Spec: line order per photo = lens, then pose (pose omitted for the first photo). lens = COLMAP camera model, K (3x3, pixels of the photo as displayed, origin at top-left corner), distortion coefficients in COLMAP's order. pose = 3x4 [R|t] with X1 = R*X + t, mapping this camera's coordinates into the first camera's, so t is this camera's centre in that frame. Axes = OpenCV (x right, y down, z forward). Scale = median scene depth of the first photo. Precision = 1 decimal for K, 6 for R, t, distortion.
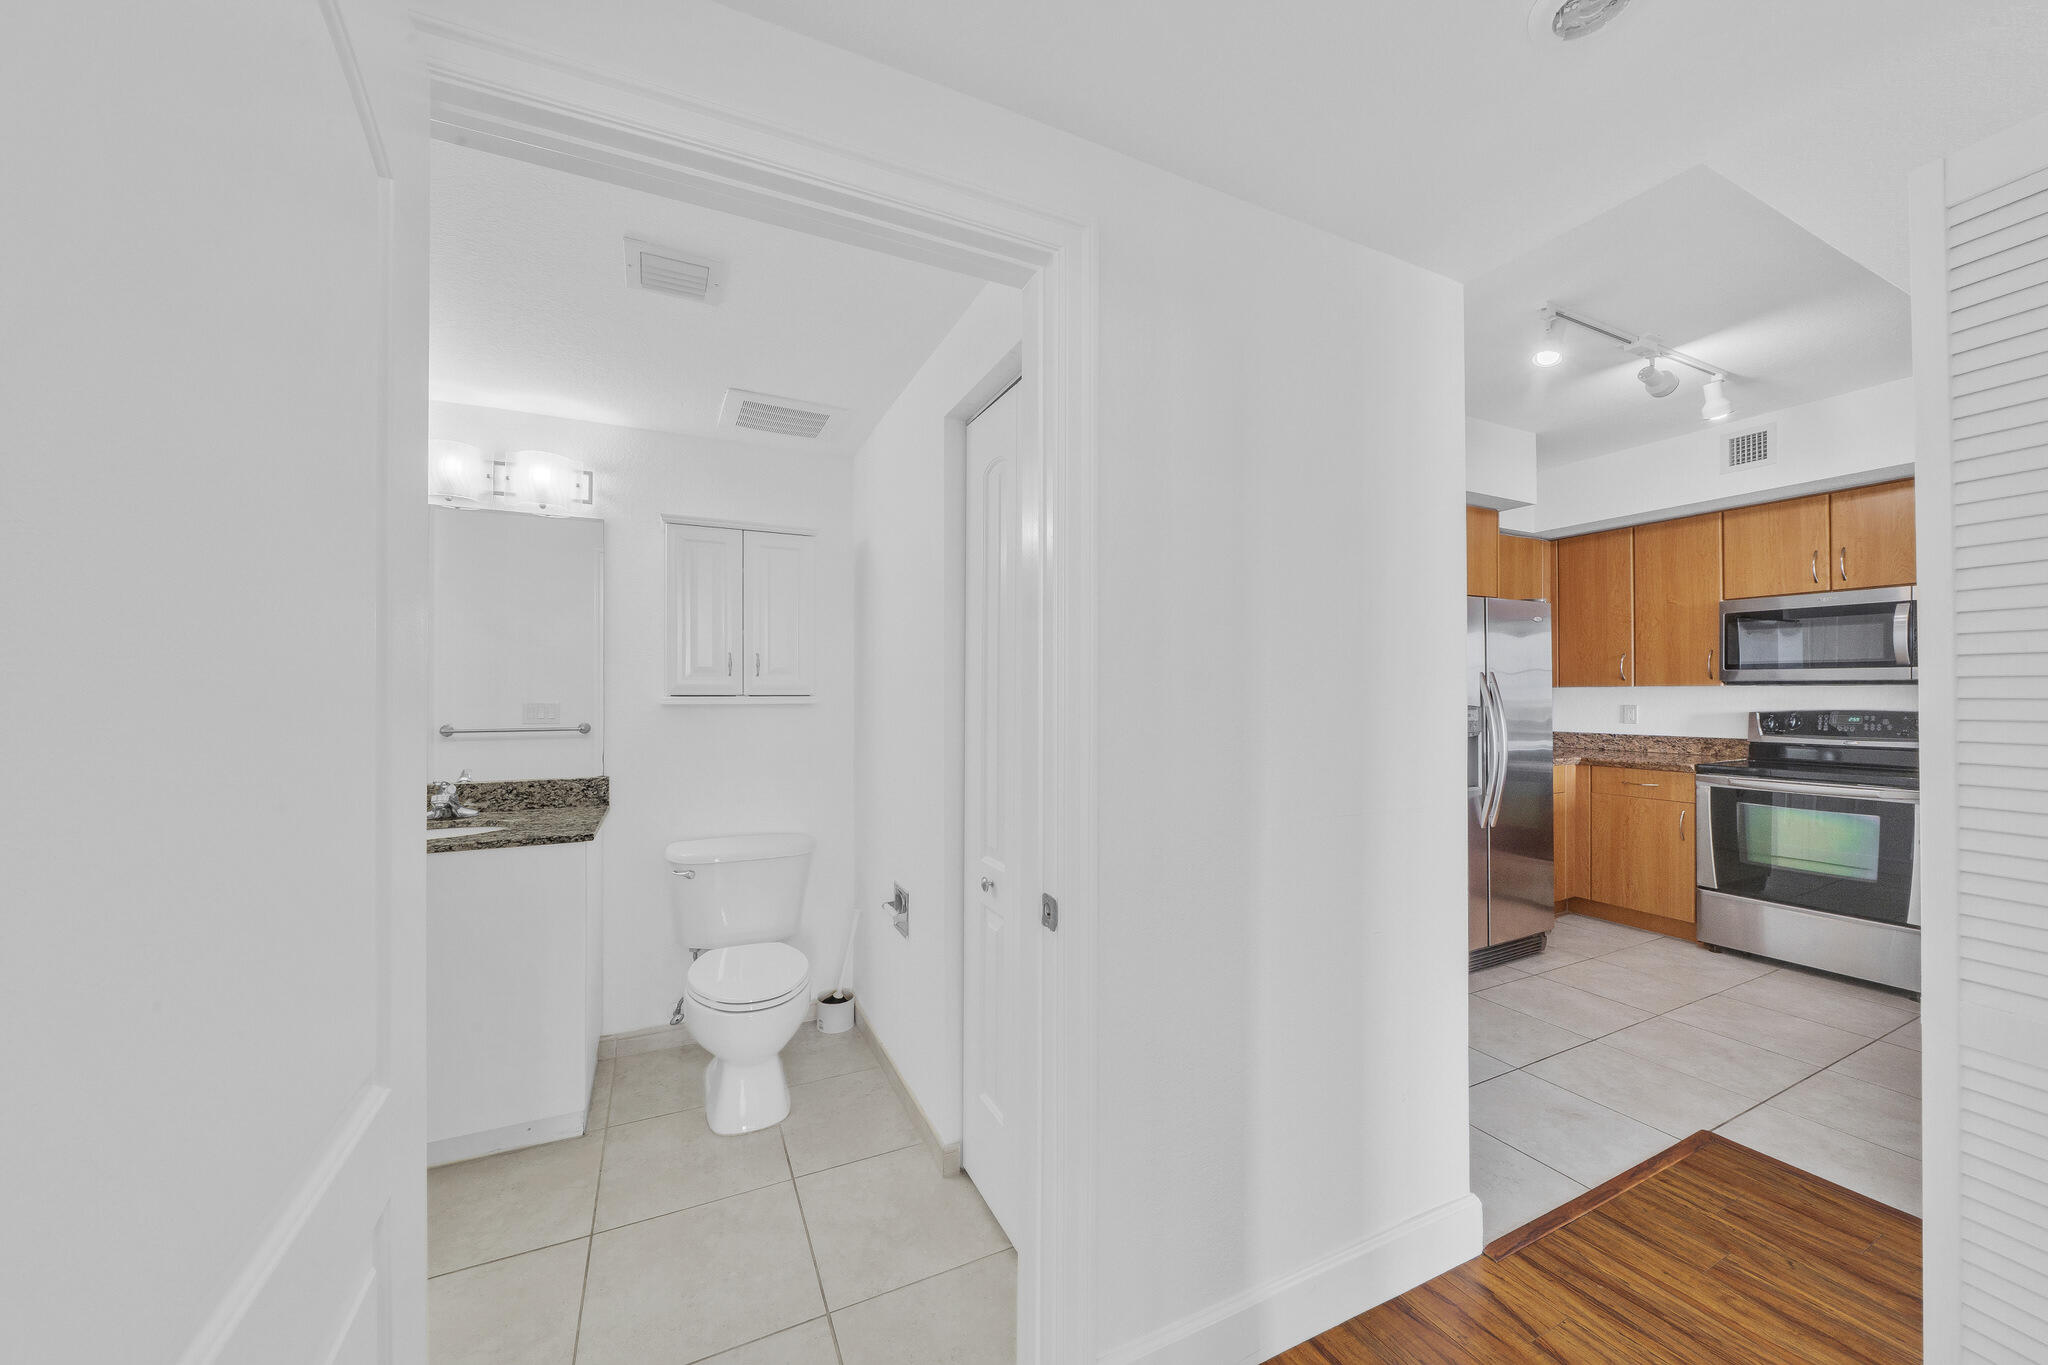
lens RADIAL K [[703.2, 0, 1014.8], [0, 703.2, 686.5], [0, 0, 1]] dist [0.000481, 0.000011]
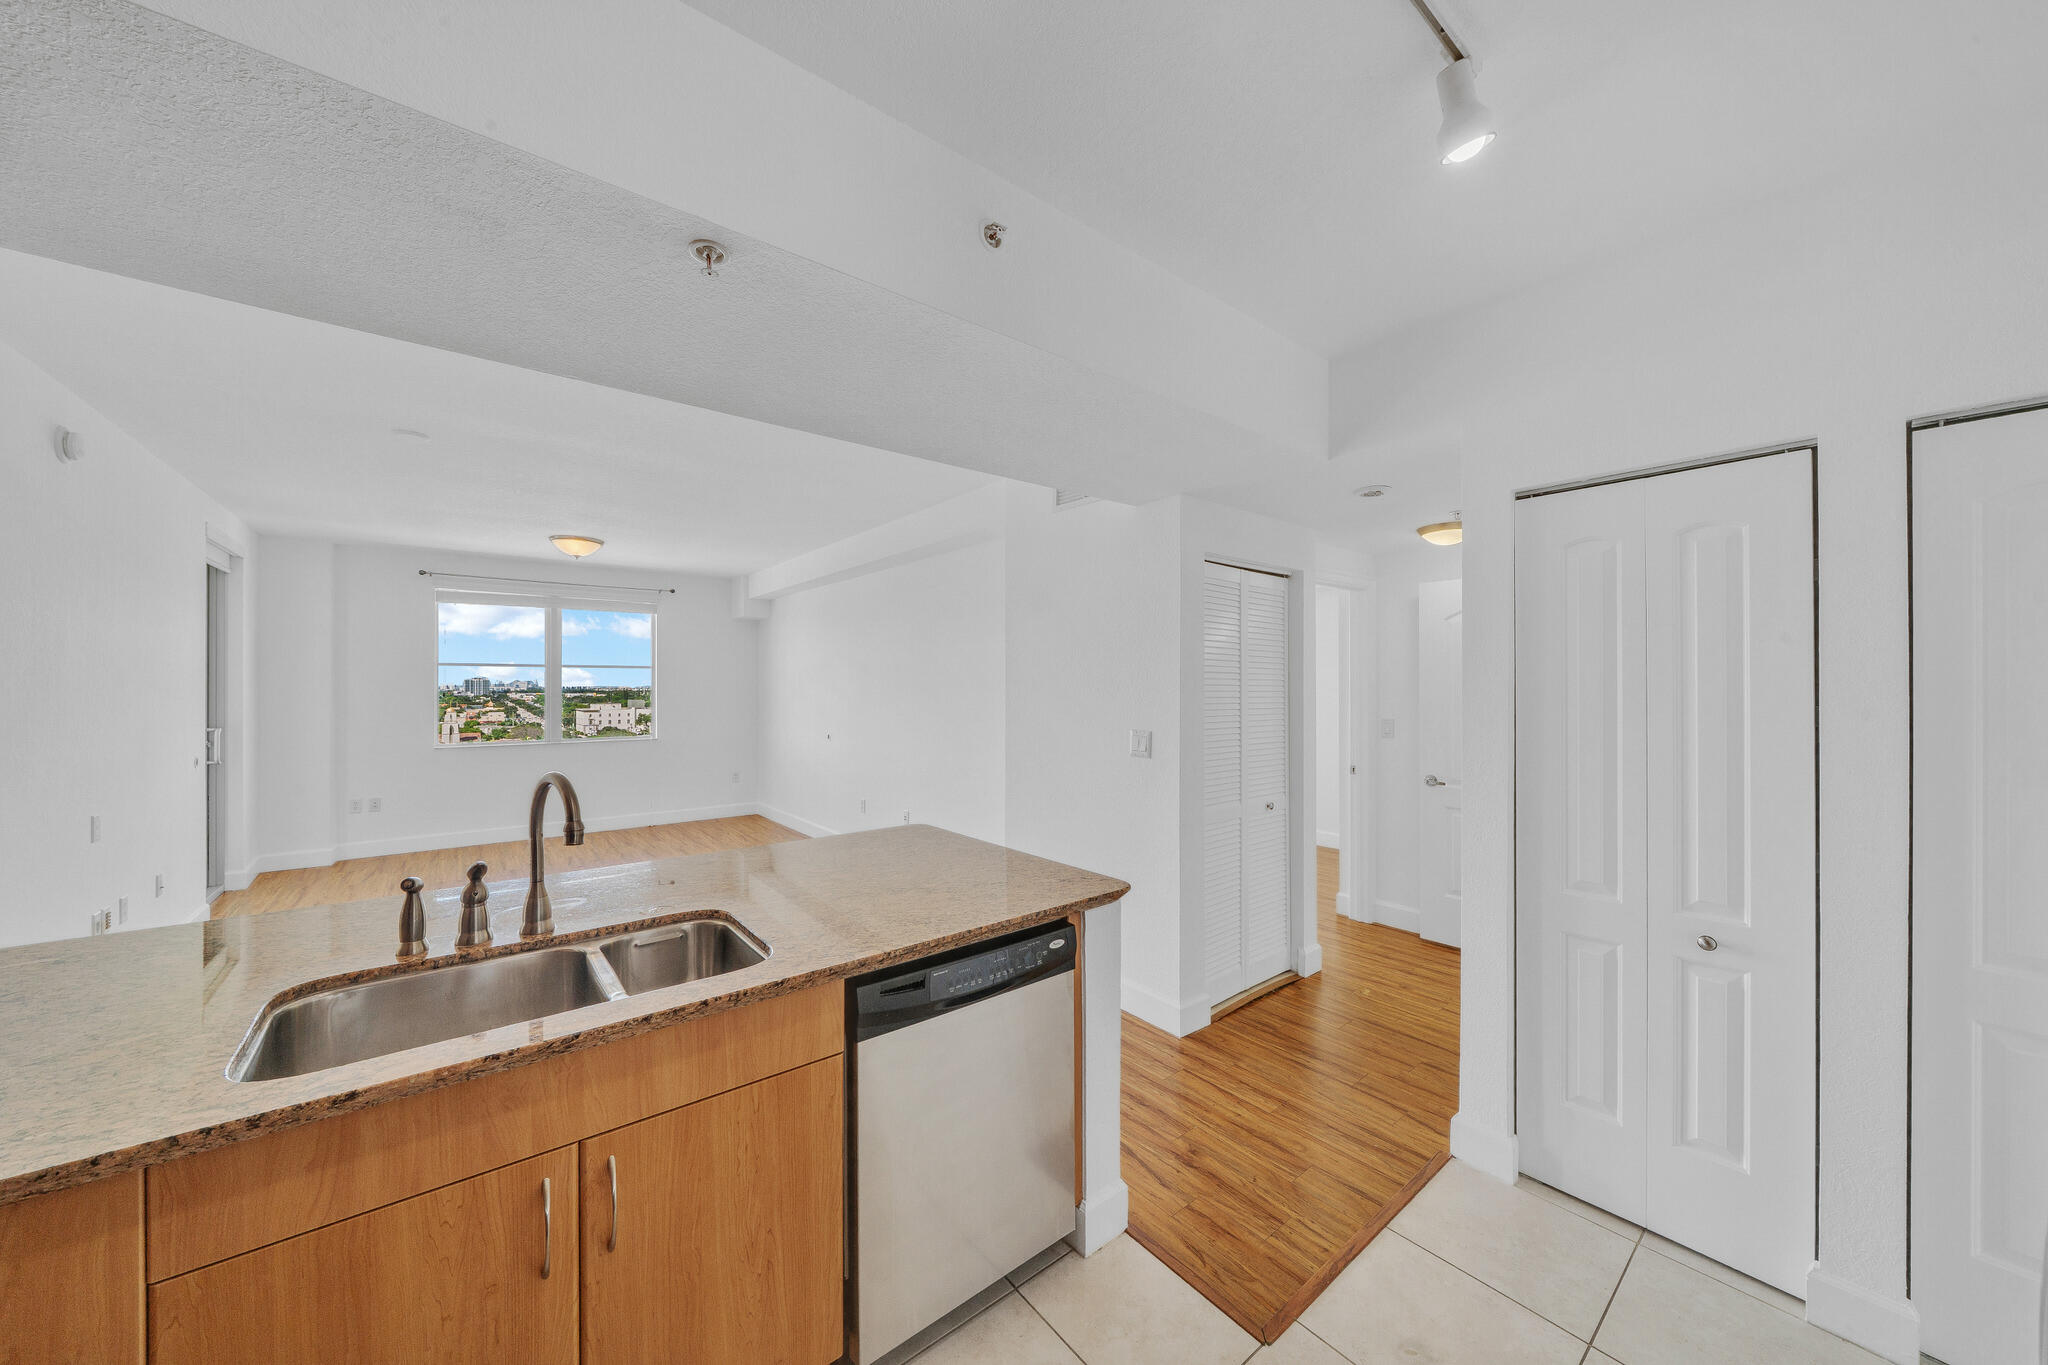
lens RADIAL K [[703.2, 0, 1014.8], [0, 703.2, 686.5], [0, 0, 1]] dist [0.000481, 0.000011]
pose [[-0.971242, 0.001006, -0.238093, 0.850259], [0.003217, 0.999955, -0.008900, -0.044165], [0.238074, -0.009410, -0.971202, 1.002378]]
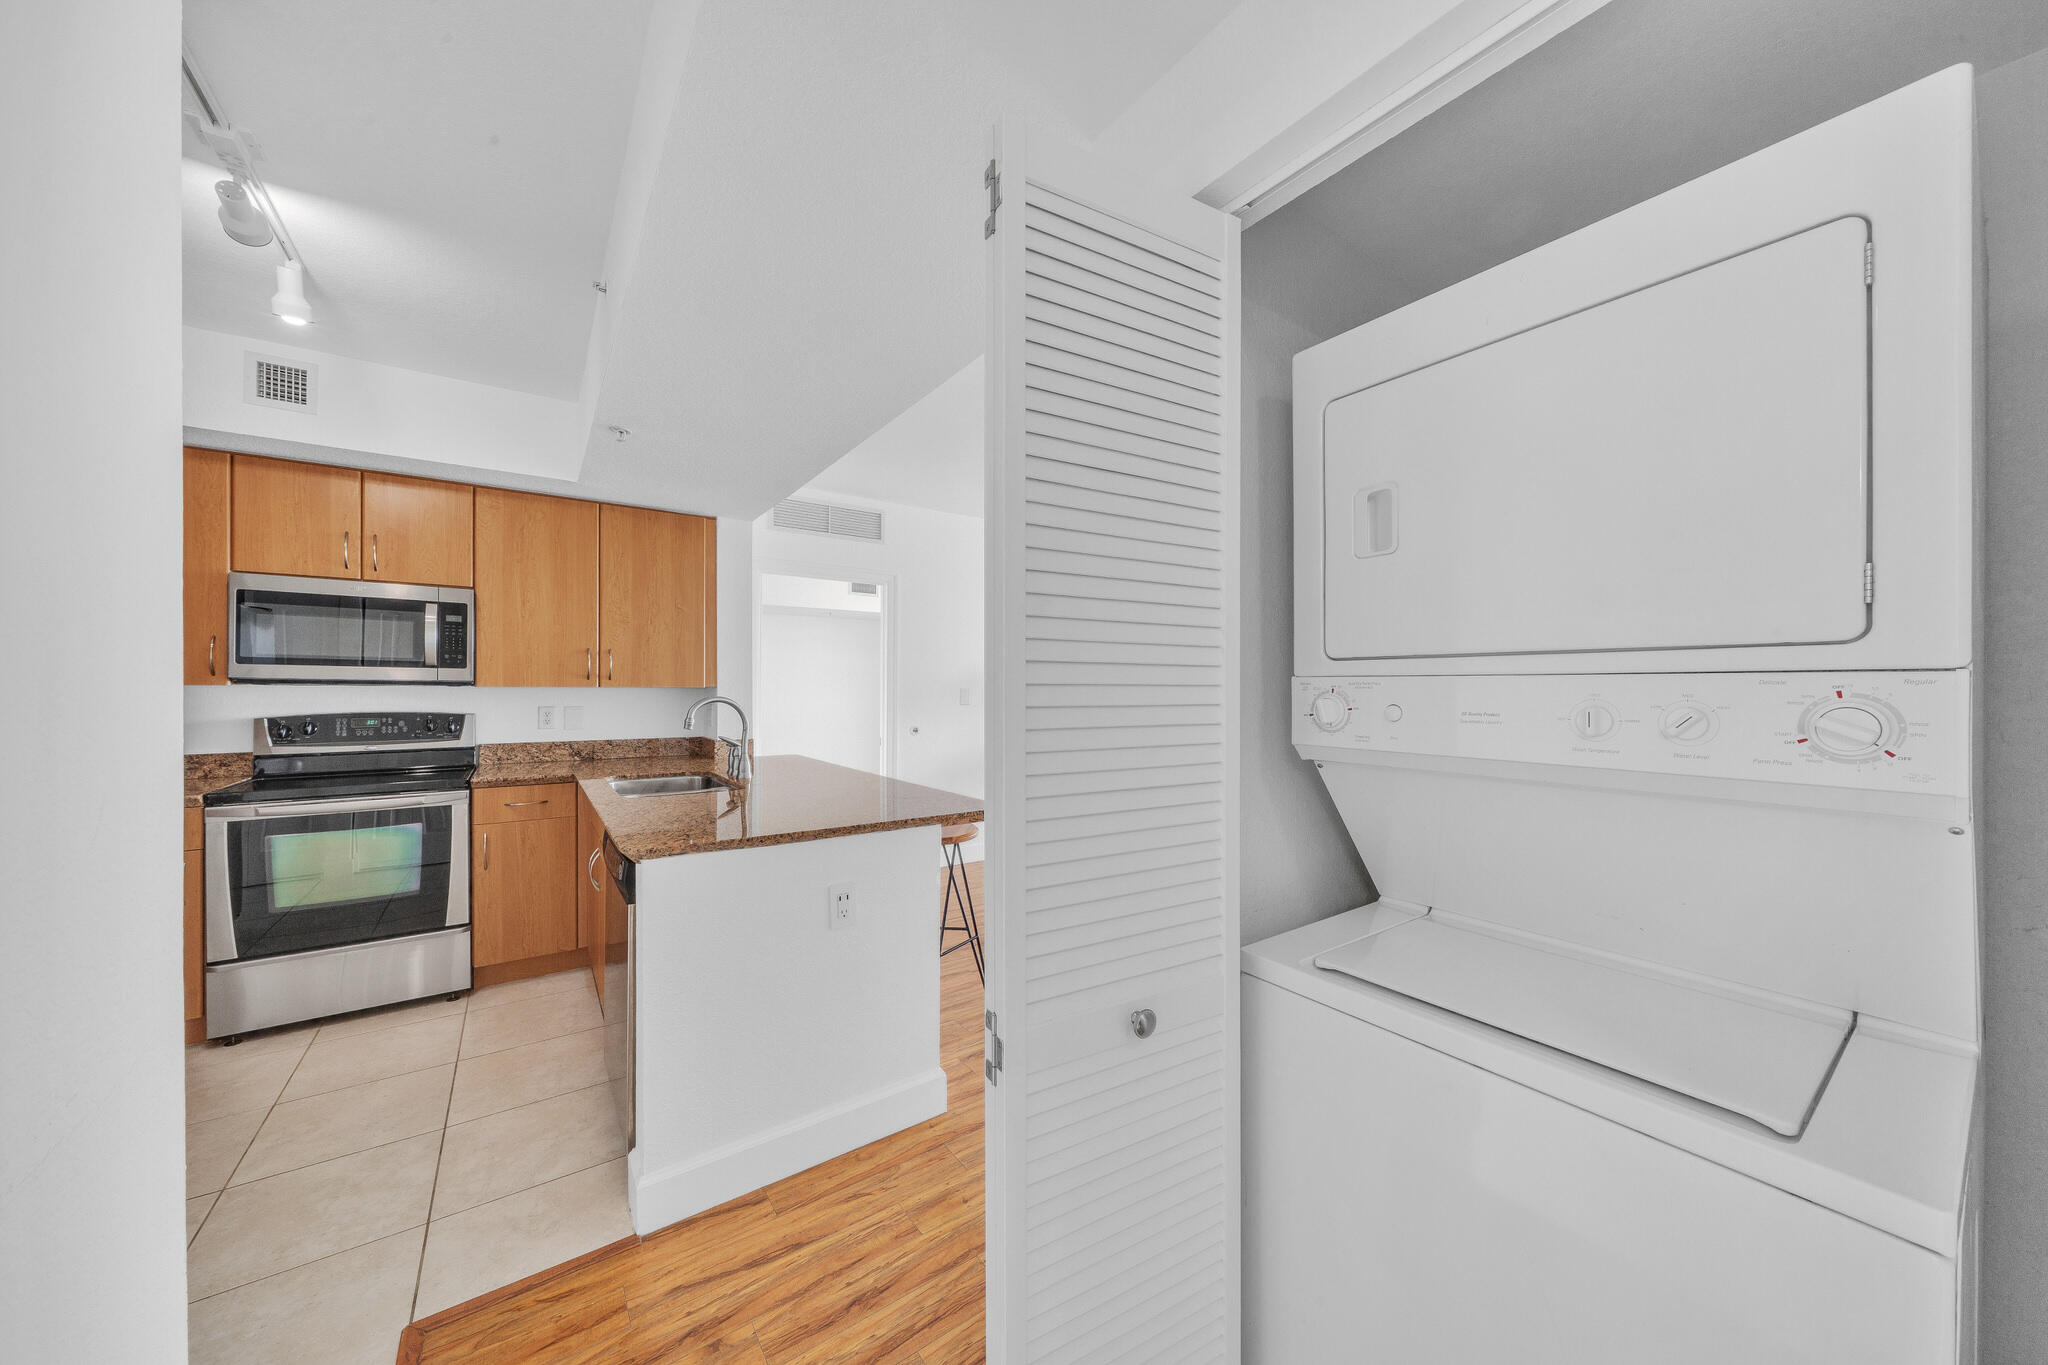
lens RADIAL K [[715.5, 0, 1017.9], [0, 715.5, 690.7], [0, 0, 1]] dist [-0.001236, -0.000145]
pose [[-0.179100, 0.000541, 0.983831, 0.107370], [-0.009033, 0.999957, -0.002194, -0.000531], [-0.983789, -0.009280, -0.179087, 0.321439]]
